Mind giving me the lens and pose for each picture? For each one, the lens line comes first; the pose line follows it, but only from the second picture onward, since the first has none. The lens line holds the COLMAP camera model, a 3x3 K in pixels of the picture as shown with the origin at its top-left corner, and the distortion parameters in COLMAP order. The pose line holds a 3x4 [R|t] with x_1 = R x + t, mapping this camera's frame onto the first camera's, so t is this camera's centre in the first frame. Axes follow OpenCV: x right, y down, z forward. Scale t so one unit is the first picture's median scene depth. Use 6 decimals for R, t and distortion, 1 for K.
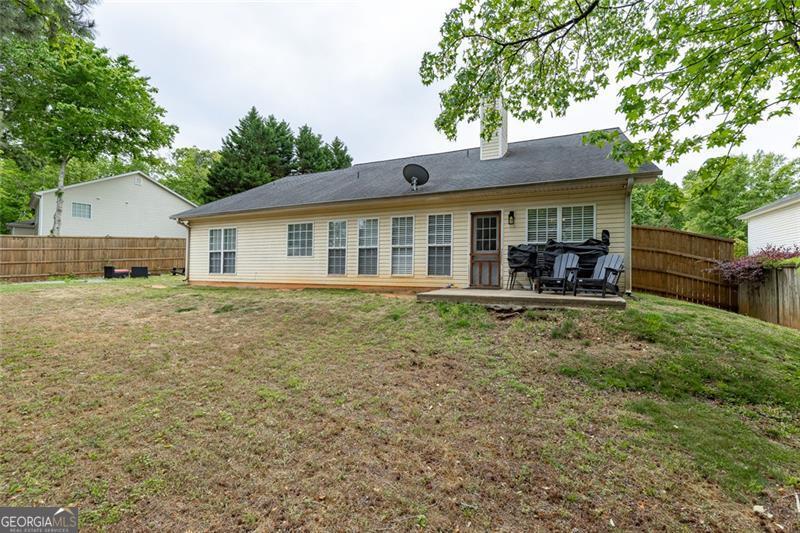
lens RADIAL K [[355.4, 0, 405.5], [0, 355.4, 269.2], [0, 0, 1]] dist [-0.000474, -0.000204]
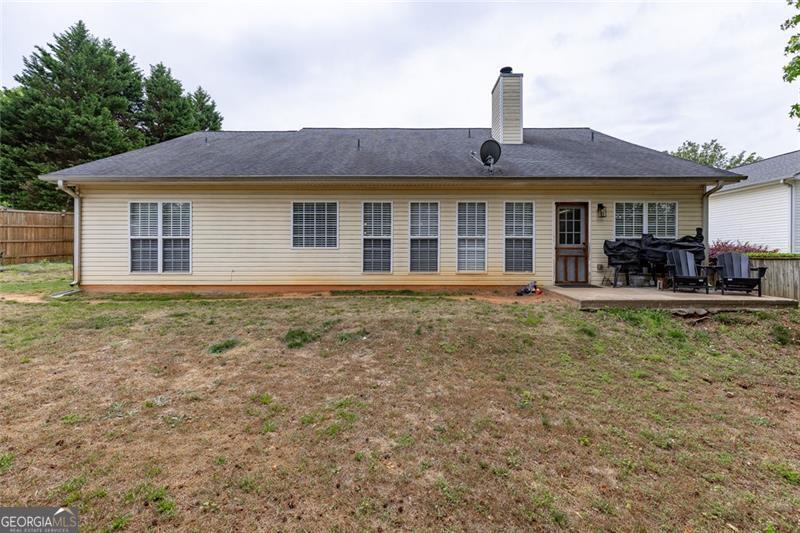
lens RADIAL K [[355.4, 0, 407.1], [0, 355.4, 262.3], [0, 0, 1]] dist [-0.000474, -0.000204]
pose [[0.908880, -0.020049, 0.416575, -0.378110], [0.003736, 0.999195, 0.039939, -0.030151], [-0.417041, -0.034743, 0.908223, 0.228153]]
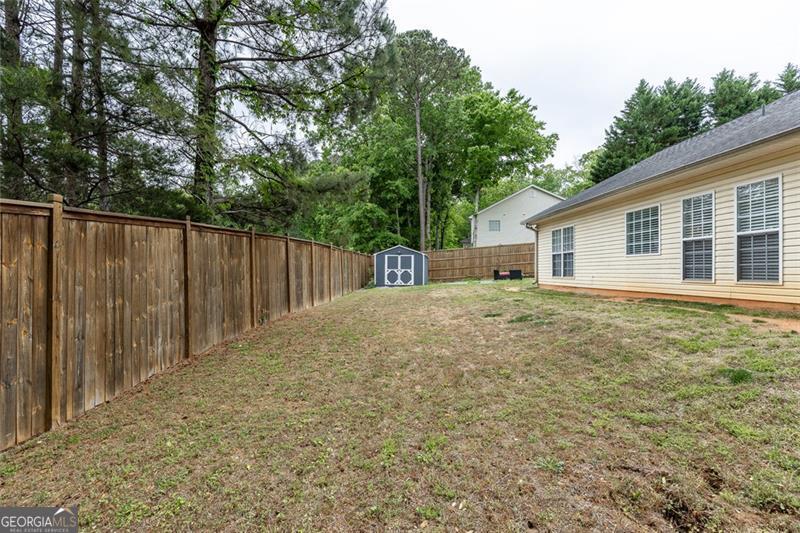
lens RADIAL K [[355.4, 0, 403.3], [0, 355.4, 270.1], [0, 0, 1]] dist [-0.000474, -0.000204]
pose [[0.486723, -0.015705, -0.873415, 0.088290], [0.019615, 0.999783, -0.007046, -0.007453], [0.873336, -0.013702, 0.486925, 0.191375]]
